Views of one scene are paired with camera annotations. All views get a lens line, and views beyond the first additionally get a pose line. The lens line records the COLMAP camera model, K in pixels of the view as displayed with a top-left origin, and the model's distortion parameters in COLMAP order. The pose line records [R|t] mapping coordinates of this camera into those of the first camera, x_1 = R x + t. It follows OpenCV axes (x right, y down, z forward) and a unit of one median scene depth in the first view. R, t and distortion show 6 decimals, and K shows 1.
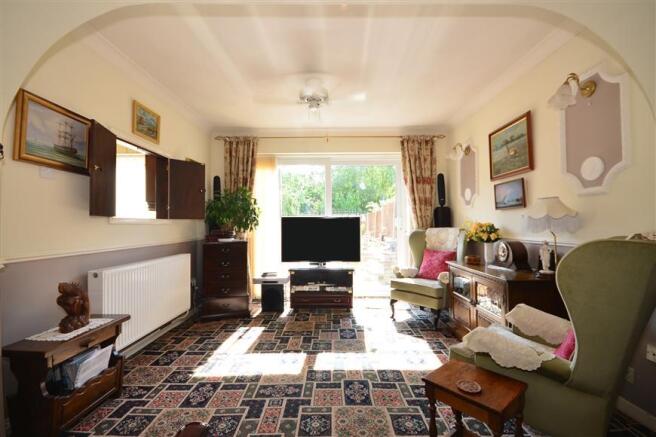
lens RADIAL K [[293.7, 0, 328.2], [0, 293.7, 218.7], [0, 0, 1]] dist [-0.002536, -0.000256]
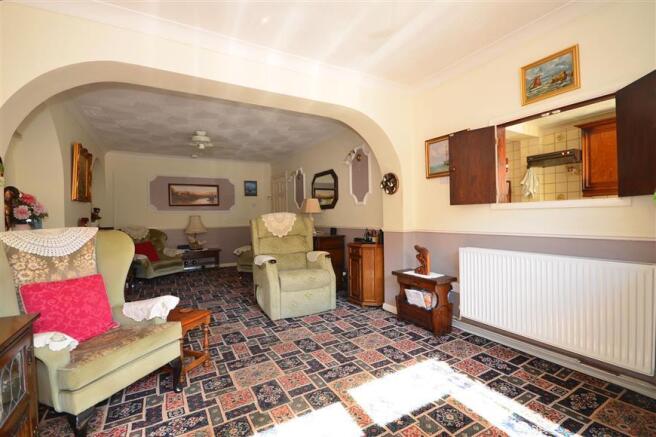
lens RADIAL K [[293.7, 0, 328.7], [0, 293.7, 216.1], [0, 0, 1]] dist [-0.002536, -0.000256]
pose [[-0.864089, 0.029380, -0.502481, 0.370296], [0.041630, 0.999046, -0.013174, 0.033990], [0.501615, -0.032302, -0.864488, 1.823379]]
